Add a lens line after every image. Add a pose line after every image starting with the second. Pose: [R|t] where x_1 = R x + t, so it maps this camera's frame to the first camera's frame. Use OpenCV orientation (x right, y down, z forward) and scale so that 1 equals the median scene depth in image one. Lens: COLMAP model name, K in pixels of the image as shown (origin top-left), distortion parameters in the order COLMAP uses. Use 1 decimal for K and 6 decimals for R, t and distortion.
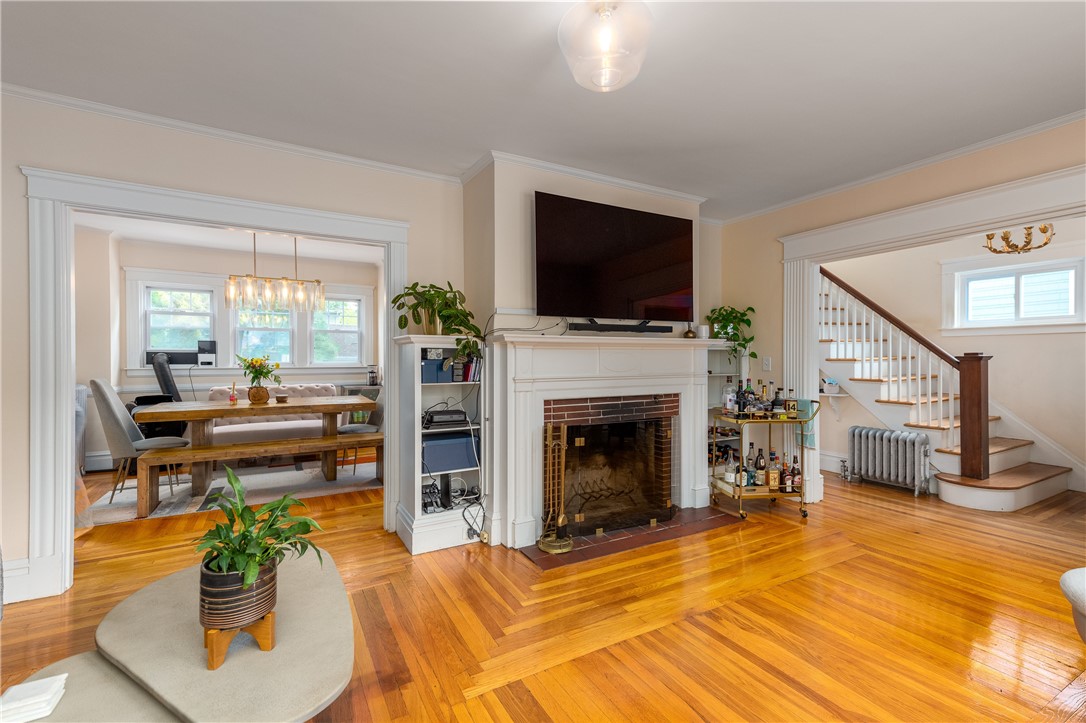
lens RADIAL K [[474.6, 0, 543.0], [0, 474.6, 361.5], [0, 0, 1]] dist [0.001248, -0.000045]
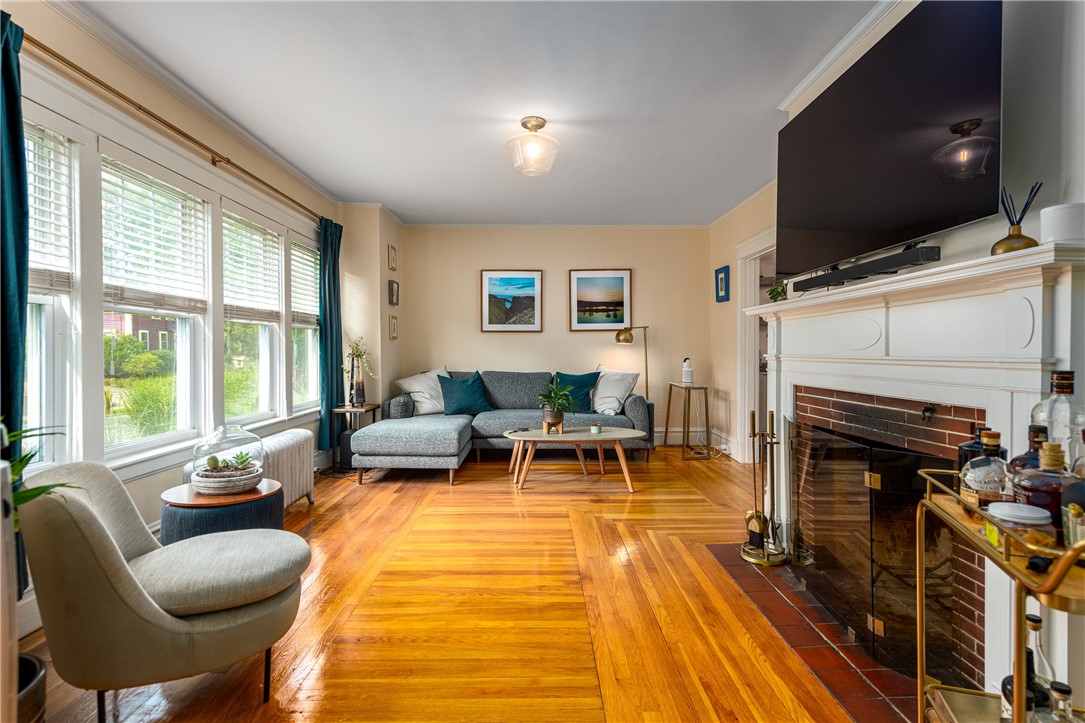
lens RADIAL K [[553.2, 0, 542.5], [0, 553.2, 361.5], [0, 0, 1]] dist [-0.001343, -0.000198]
pose [[-0.486518, 0.017010, -0.873505, 1.106032], [-0.004088, 0.999755, 0.021745, 0.025719], [0.873661, 0.014150, -0.486329, 1.177710]]
